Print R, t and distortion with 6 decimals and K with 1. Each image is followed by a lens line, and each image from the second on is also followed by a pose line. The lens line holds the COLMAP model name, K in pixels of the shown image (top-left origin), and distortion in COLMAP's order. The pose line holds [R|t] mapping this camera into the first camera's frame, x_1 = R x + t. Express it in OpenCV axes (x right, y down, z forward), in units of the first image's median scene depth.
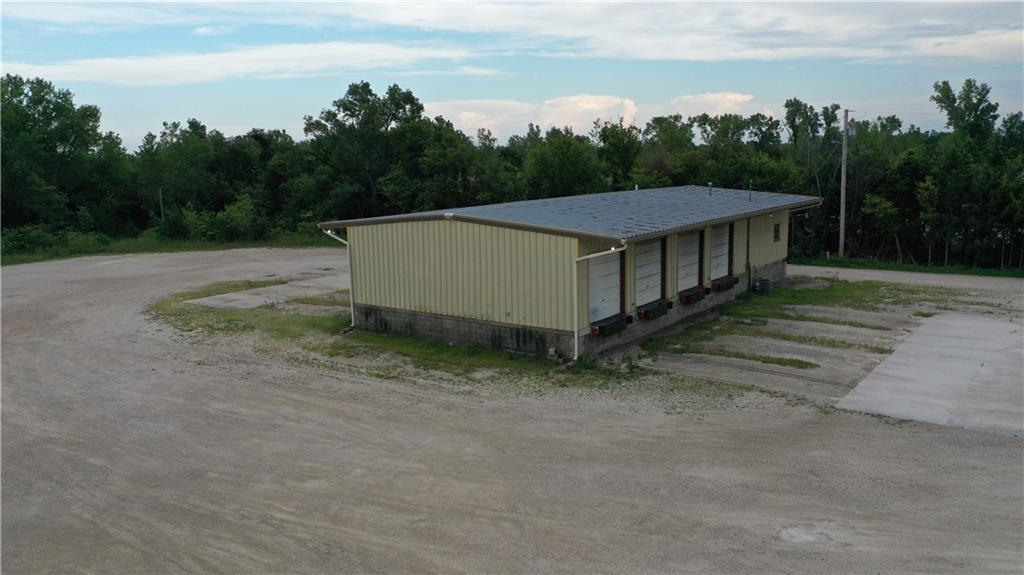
lens RADIAL K [[804.7, 0, 518.7], [0, 804.7, 286.6], [0, 0, 1]] dist [0.002836, -0.001327]
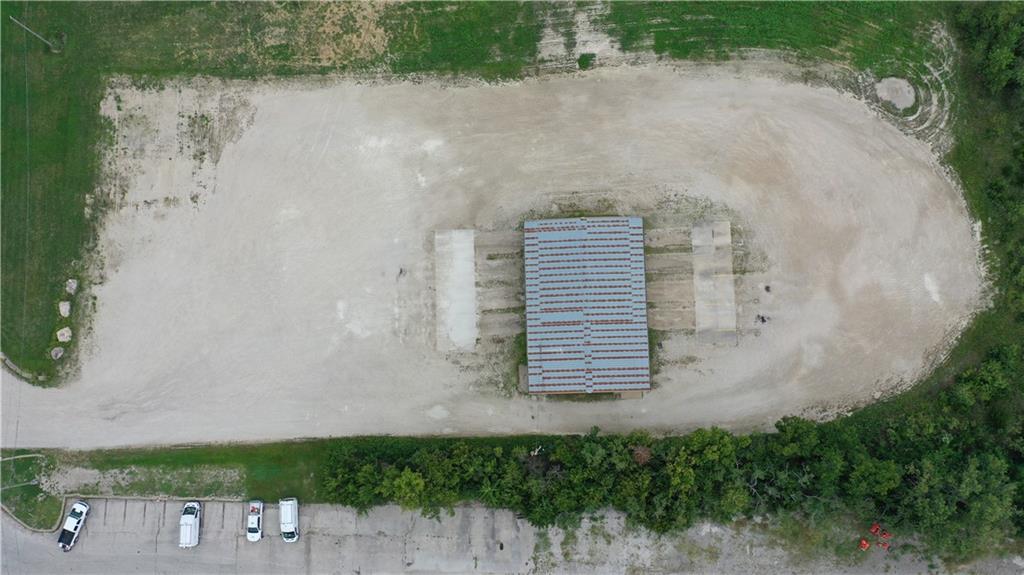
lens RADIAL K [[804.7, 0, 518.7], [0, 804.7, 286.6], [0, 0, 1]] dist [0.002836, -0.001327]
pose [[-0.784975, 0.619464, -0.008864, 0.335500], [-0.037873, -0.033701, 0.998714, -3.491985], [0.618368, 0.784302, 0.049915, 0.920688]]
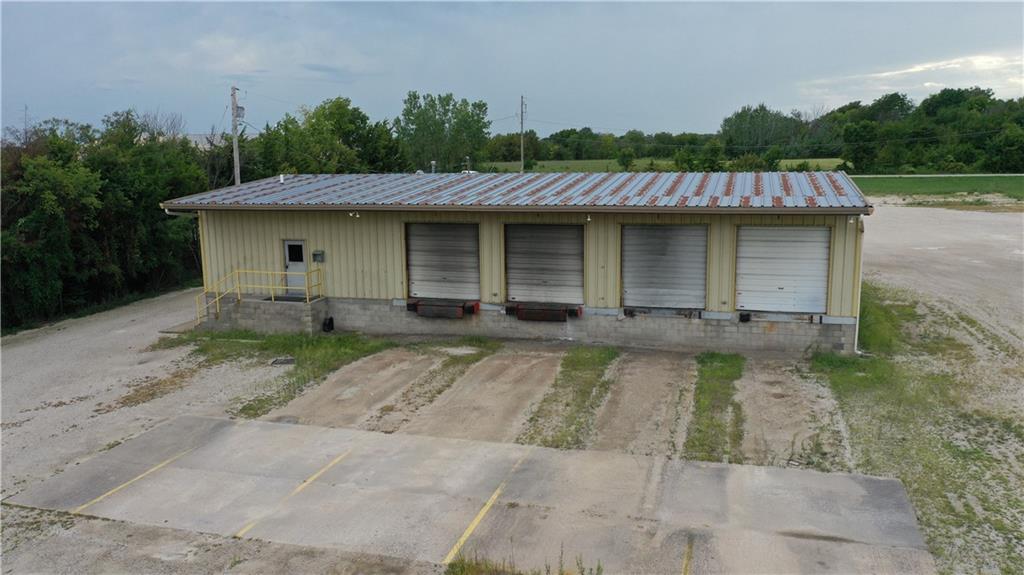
lens RADIAL K [[807.8, 0, 517.5], [0, 807.8, 288.0], [0, 0, 1]] dist [-0.003025, -0.002574]
pose [[-0.348699, -0.135395, 0.927403, -0.843362], [0.177909, 0.961957, 0.207333, -0.225185], [-0.920194, 0.237290, -0.311346, 1.699398]]
